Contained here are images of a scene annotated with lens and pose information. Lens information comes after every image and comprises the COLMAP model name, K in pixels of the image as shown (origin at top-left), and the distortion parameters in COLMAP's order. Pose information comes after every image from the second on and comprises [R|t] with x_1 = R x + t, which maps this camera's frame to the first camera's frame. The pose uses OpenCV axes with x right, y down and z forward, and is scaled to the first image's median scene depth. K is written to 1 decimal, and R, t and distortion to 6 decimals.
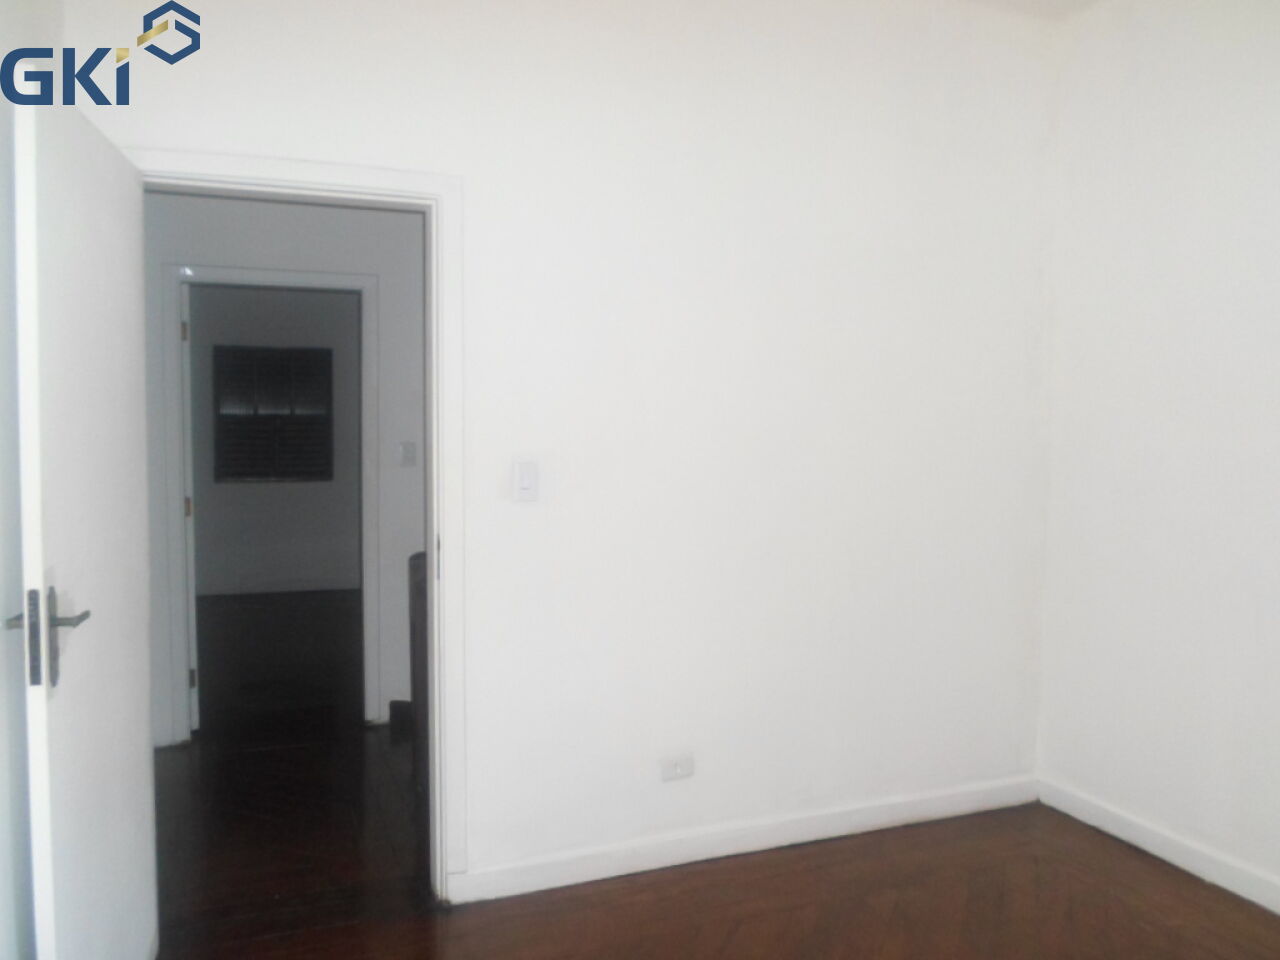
lens RADIAL K [[999.2, 0, 640.4], [0, 999.2, 478.8], [0, 0, 1]] dist [-0.025698, 0.003683]
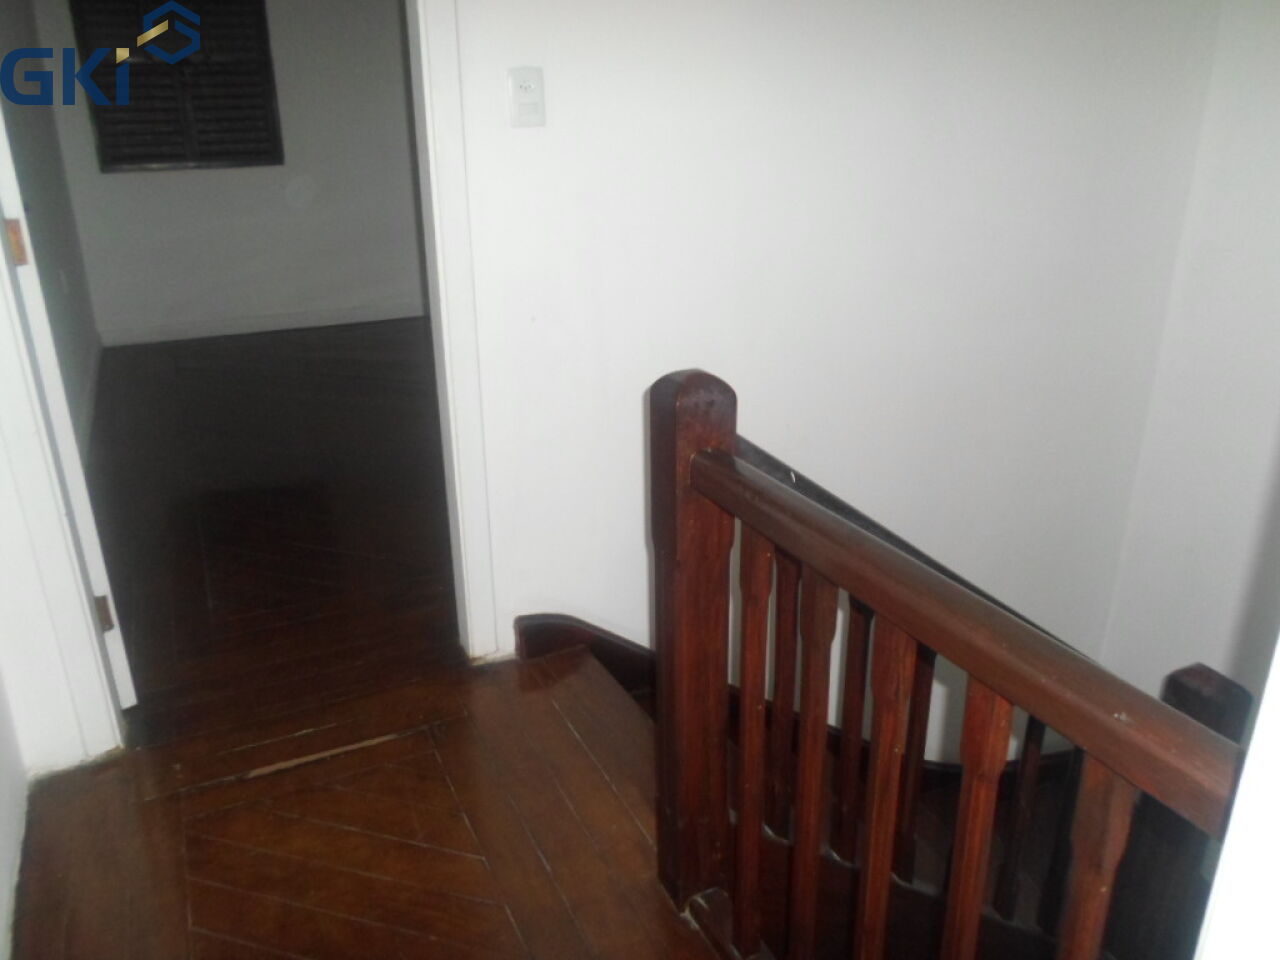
lens RADIAL K [[999.2, 0, 638.5], [0, 999.2, 482.3], [0, 0, 1]] dist [-0.025698, 0.003683]
pose [[0.997918, -0.035703, 0.053704, -0.119260], [0.017090, 0.949398, 0.313611, -0.000764], [-0.062184, -0.312041, 0.948032, 0.300247]]
